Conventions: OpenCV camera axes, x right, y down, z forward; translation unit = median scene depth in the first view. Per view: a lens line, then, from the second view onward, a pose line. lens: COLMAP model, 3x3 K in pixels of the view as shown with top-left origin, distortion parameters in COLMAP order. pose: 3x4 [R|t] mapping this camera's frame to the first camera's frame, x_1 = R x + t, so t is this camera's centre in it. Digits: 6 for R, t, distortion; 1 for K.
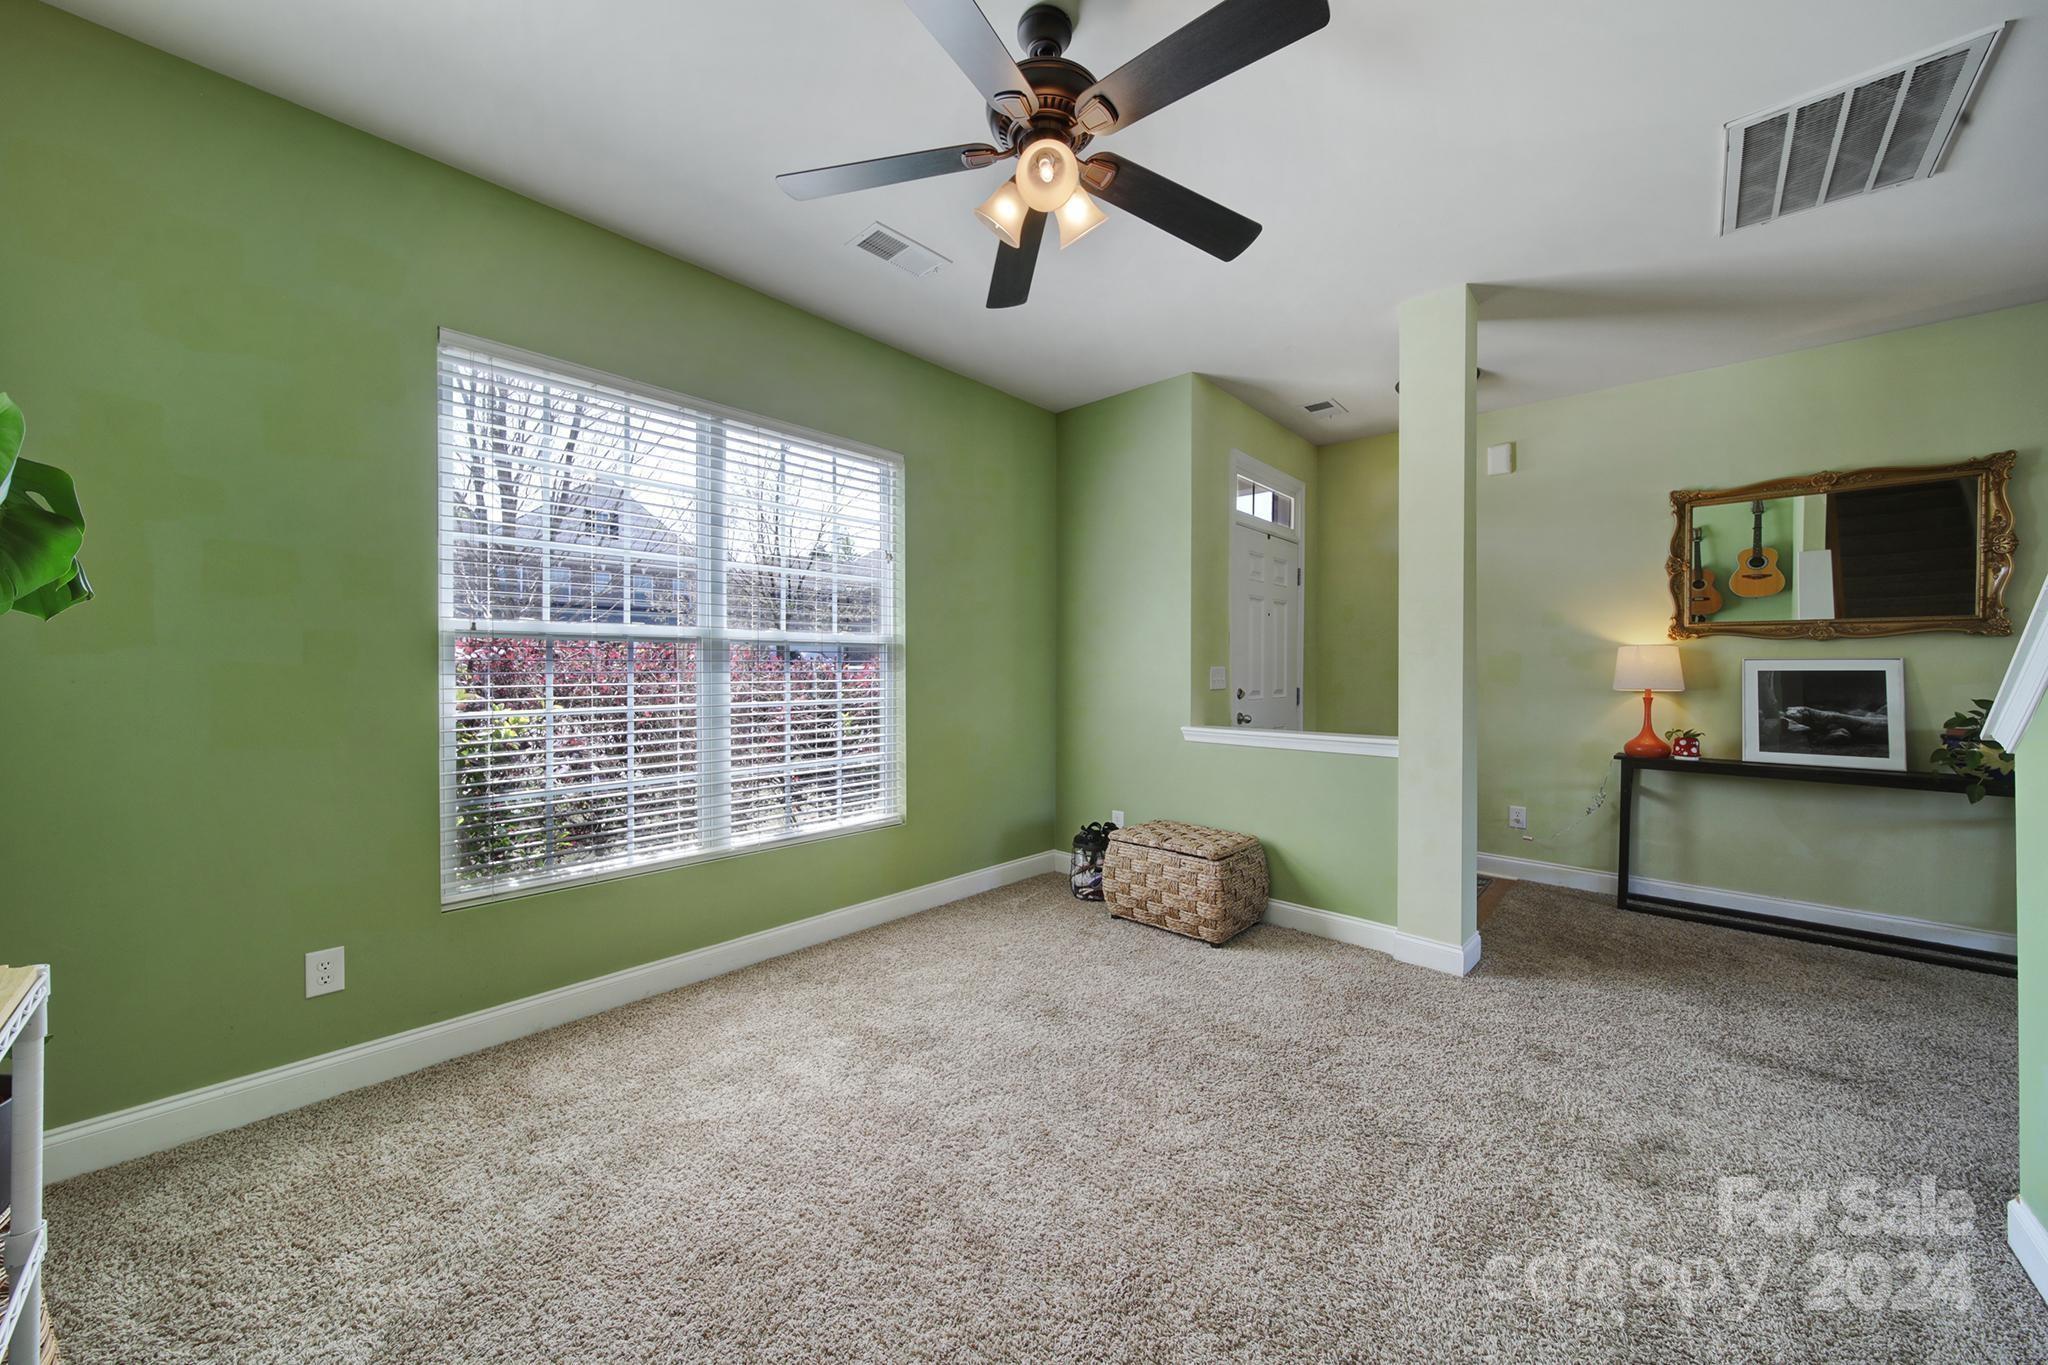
lens RADIAL K [[702.4, 0, 1015.1], [0, 702.4, 669.1], [0, 0, 1]] dist [-0.000533, -0.000094]
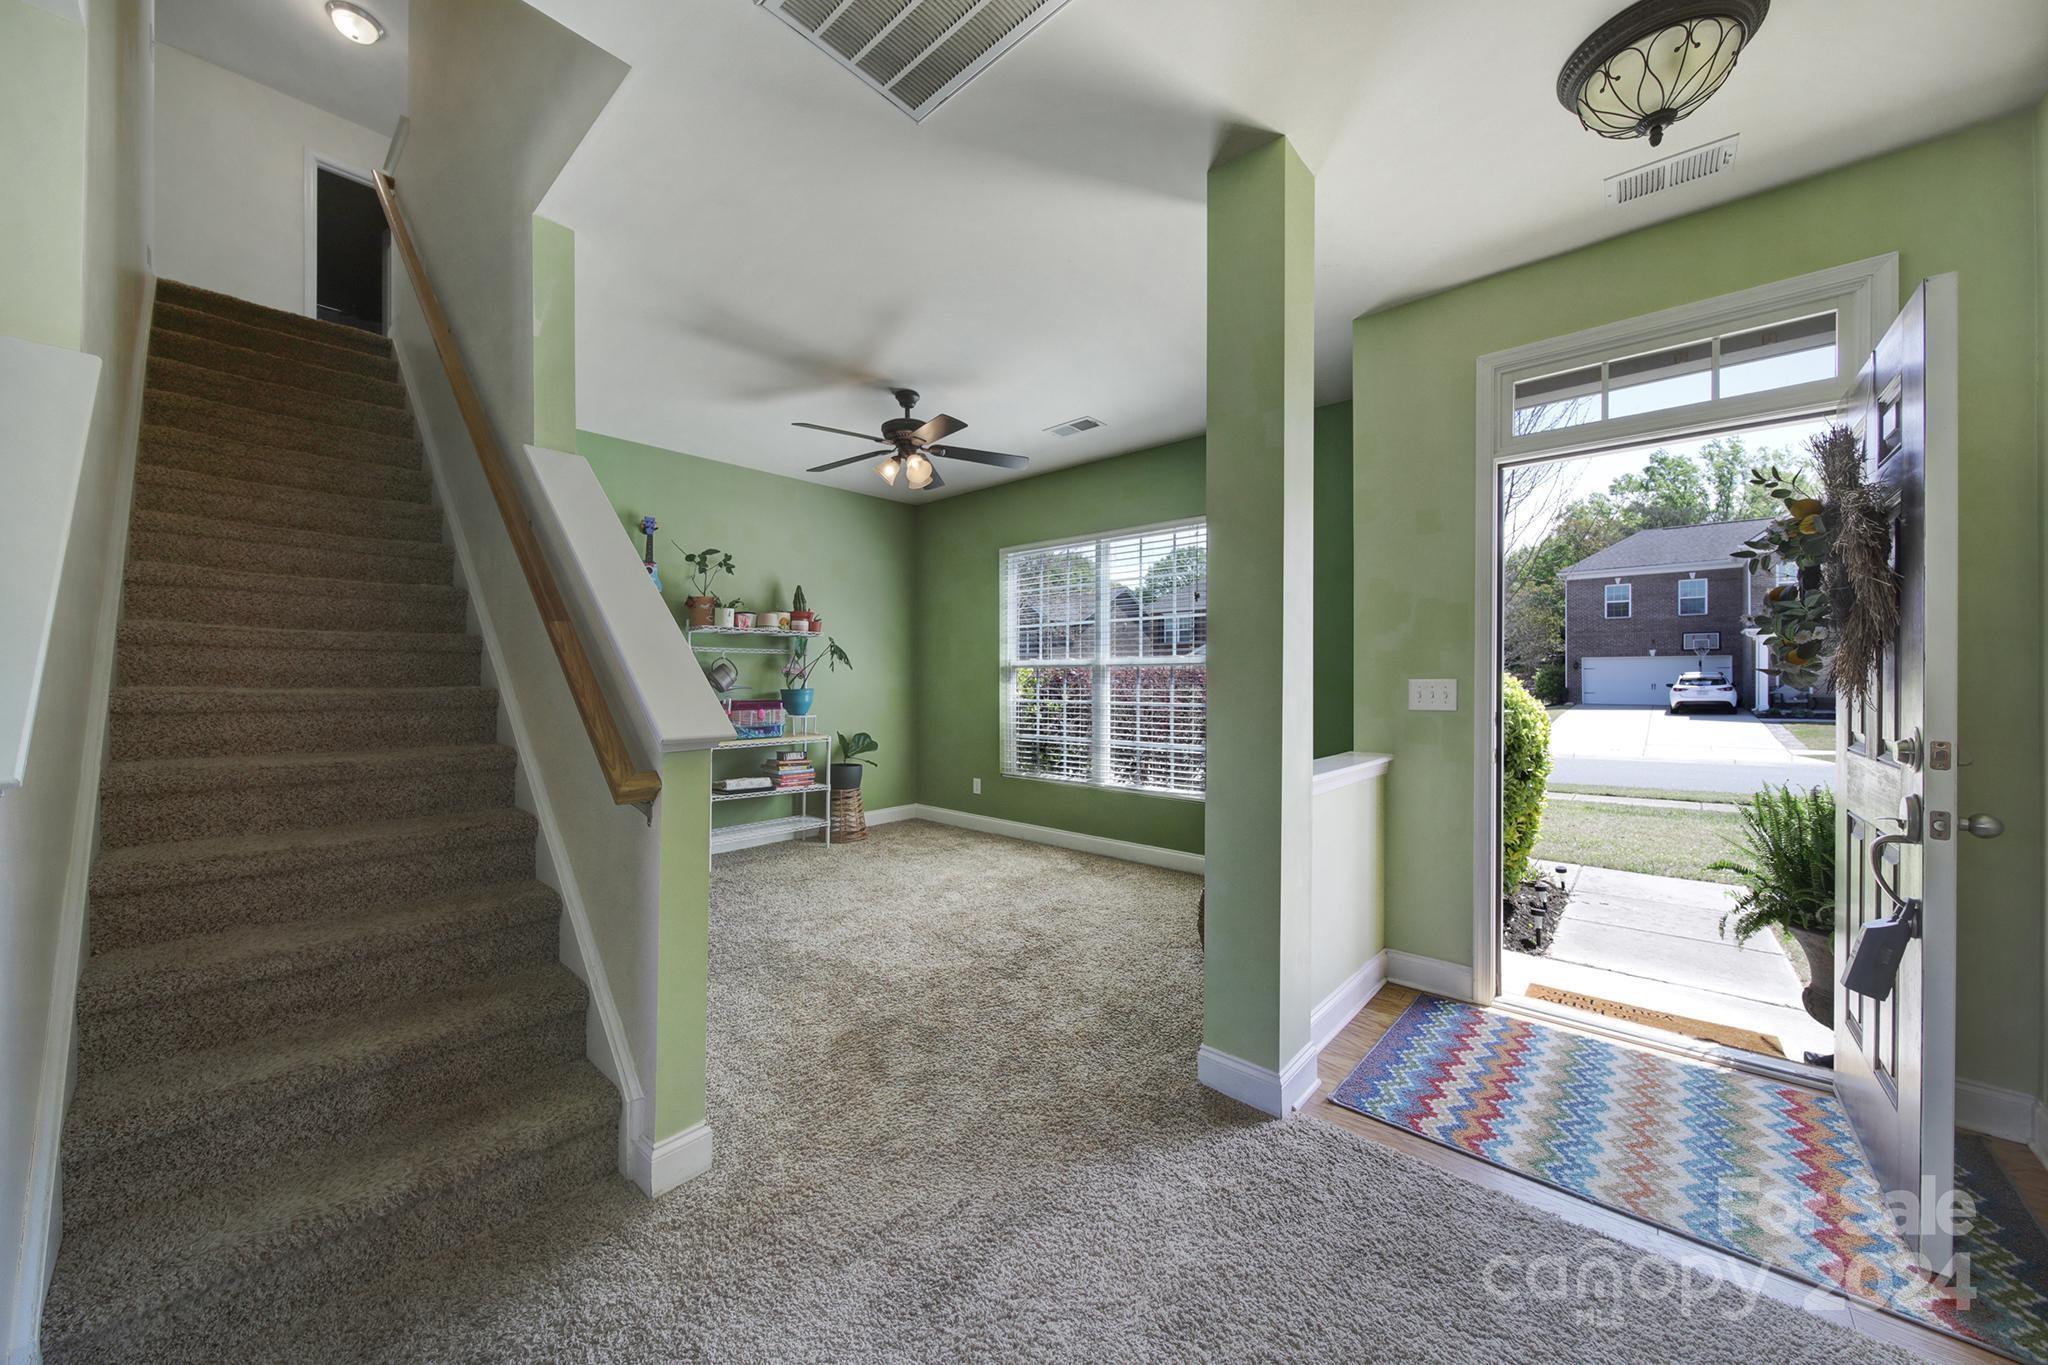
lens RADIAL K [[725.1, 0, 1019.2], [0, 725.1, 673.2], [0, 0, 1]] dist [-0.000840, -0.000254]
pose [[0.023305, -0.000511, -0.999728, 1.281497], [0.012923, 0.999916, -0.000210, -0.020501], [0.999645, -0.012915, 0.023309, 0.706630]]
